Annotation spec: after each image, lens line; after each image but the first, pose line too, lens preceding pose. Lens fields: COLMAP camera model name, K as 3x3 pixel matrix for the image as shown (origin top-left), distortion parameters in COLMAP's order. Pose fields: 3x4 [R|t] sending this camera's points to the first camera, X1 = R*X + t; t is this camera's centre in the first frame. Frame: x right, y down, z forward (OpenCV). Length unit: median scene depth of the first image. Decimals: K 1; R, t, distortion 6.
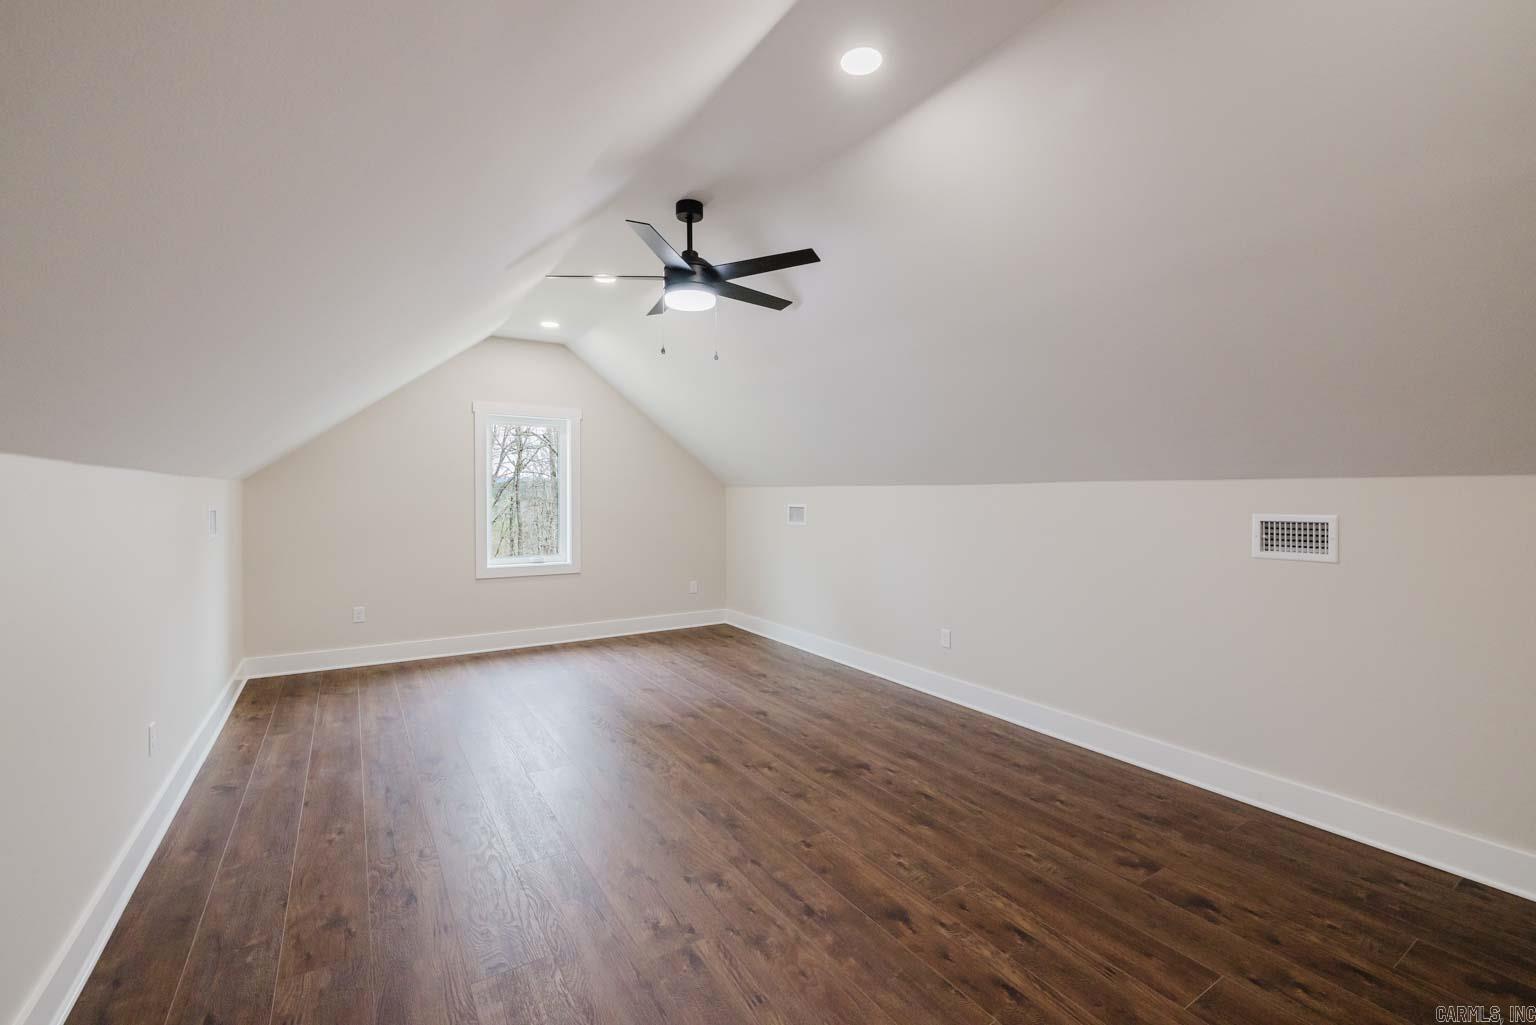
lens RADIAL K [[657.3, 0, 767.8], [0, 657.3, 508.1], [0, 0, 1]] dist [0.006875, 0.000259]
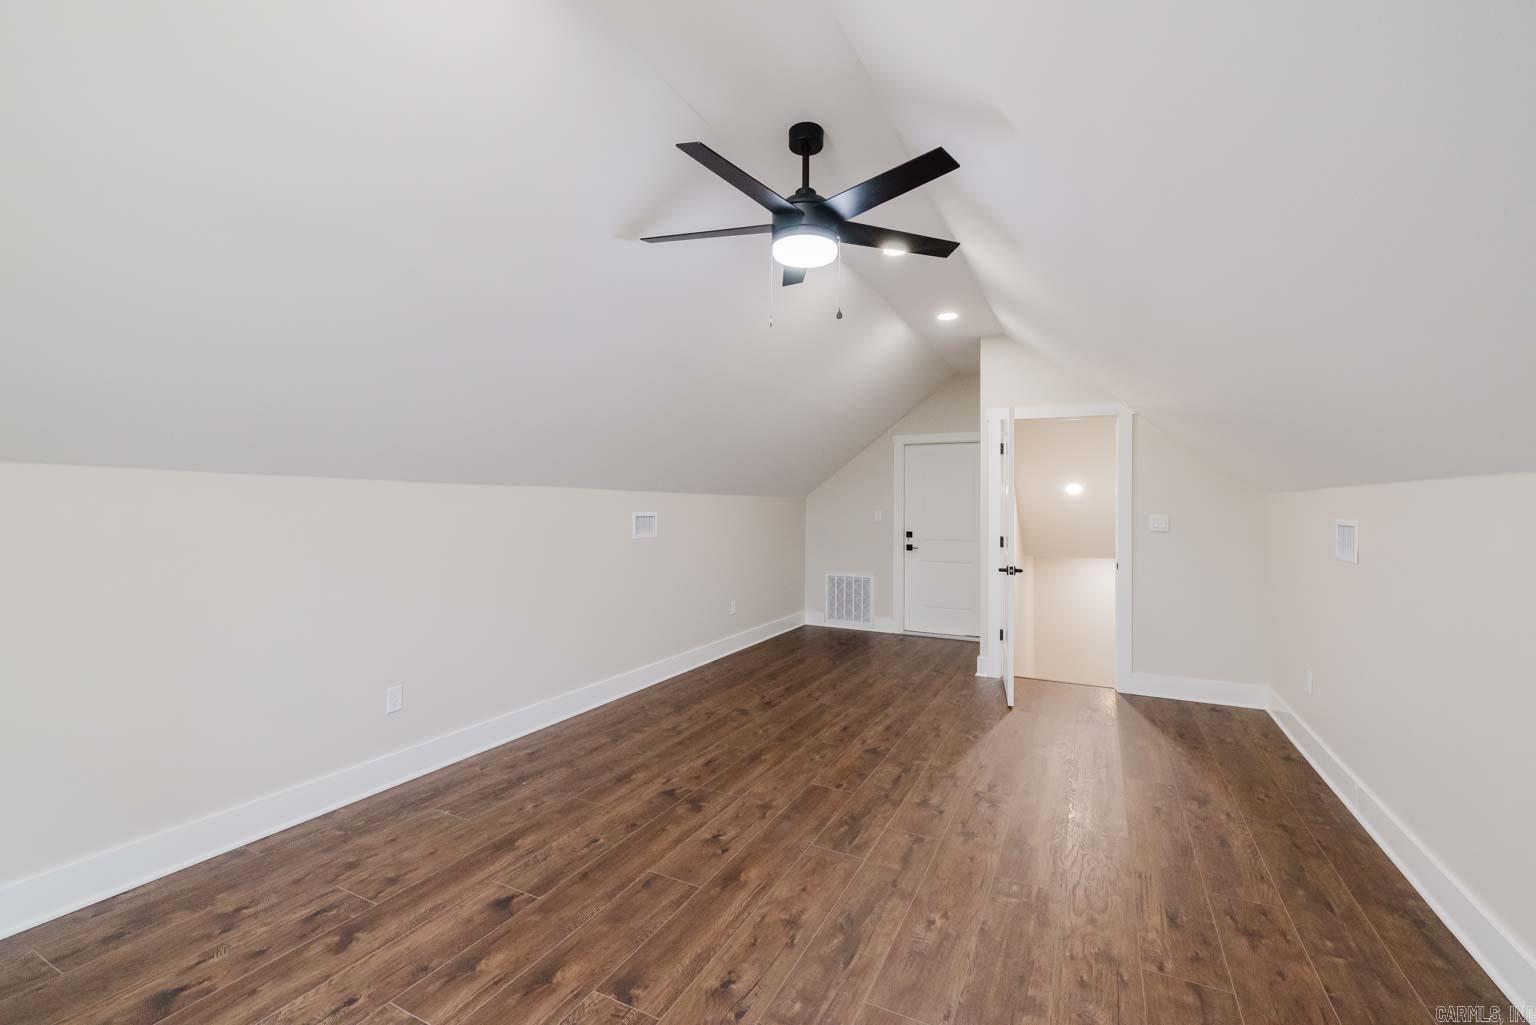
lens RADIAL K [[657.3, 0, 767.8], [0, 657.3, 508.3], [0, 0, 1]] dist [0.006875, 0.000259]
pose [[-0.512791, -0.008650, 0.858470, -0.732845], [0.003653, 0.999918, 0.012257, -0.019439], [-0.858506, 0.009421, -0.512717, 1.378989]]
